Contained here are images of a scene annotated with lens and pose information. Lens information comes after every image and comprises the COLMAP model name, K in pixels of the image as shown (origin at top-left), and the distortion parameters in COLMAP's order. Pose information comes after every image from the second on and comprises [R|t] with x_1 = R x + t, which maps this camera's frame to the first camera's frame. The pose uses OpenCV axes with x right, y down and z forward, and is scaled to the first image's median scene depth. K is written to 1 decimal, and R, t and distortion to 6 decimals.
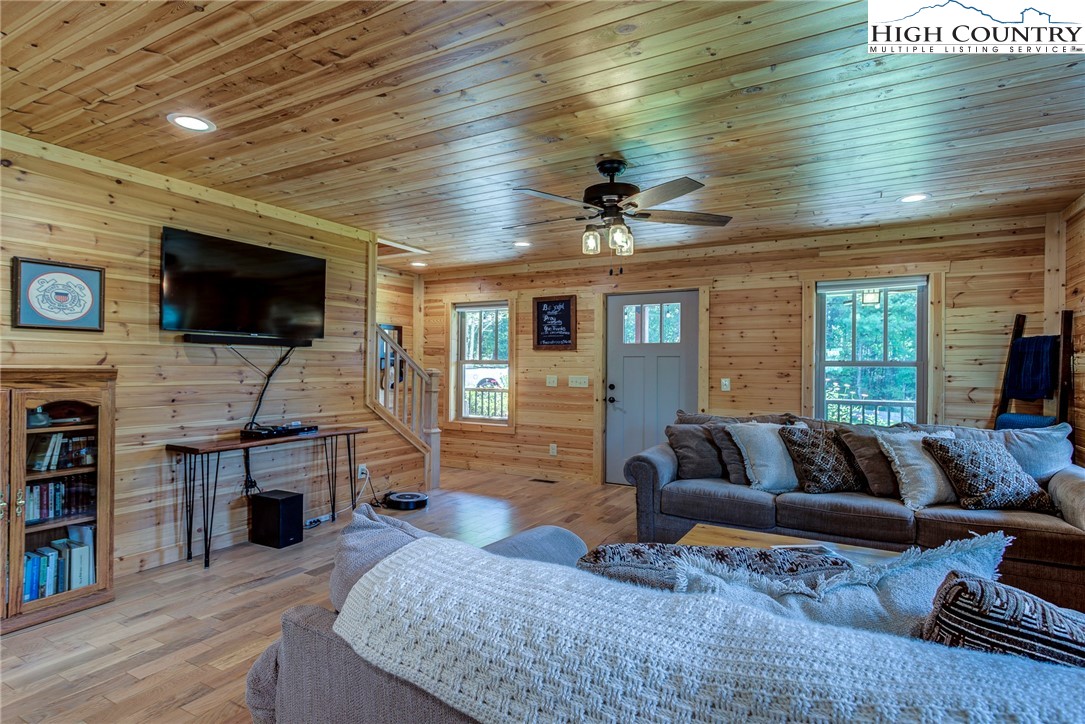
lens RADIAL K [[518.1, 0, 545.8], [0, 518.1, 369.7], [0, 0, 1]] dist [-0.000593, 0.000585]
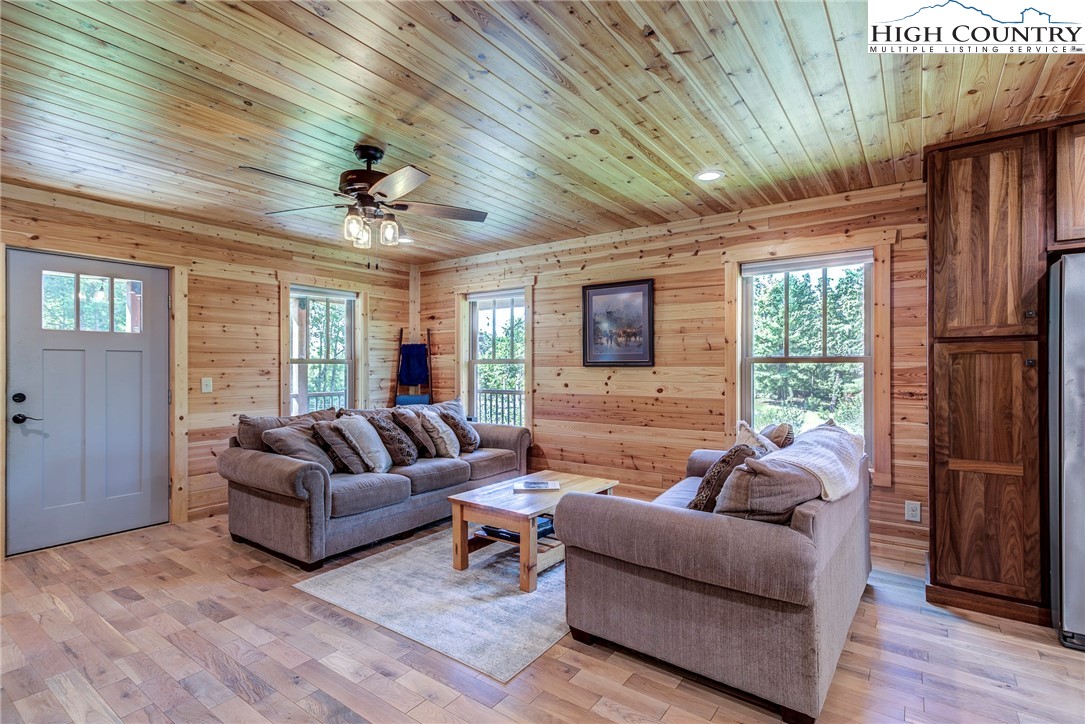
lens RADIAL K [[531.9, 0, 542.5], [0, 531.9, 362.0], [0, 0, 1]] dist [0.002453, 0.002188]
pose [[0.151924, -0.001466, 0.988391, -0.492060], [0.007031, 0.999975, 0.000402, -0.006838], [-0.988367, 0.006889, 0.151931, 0.337034]]
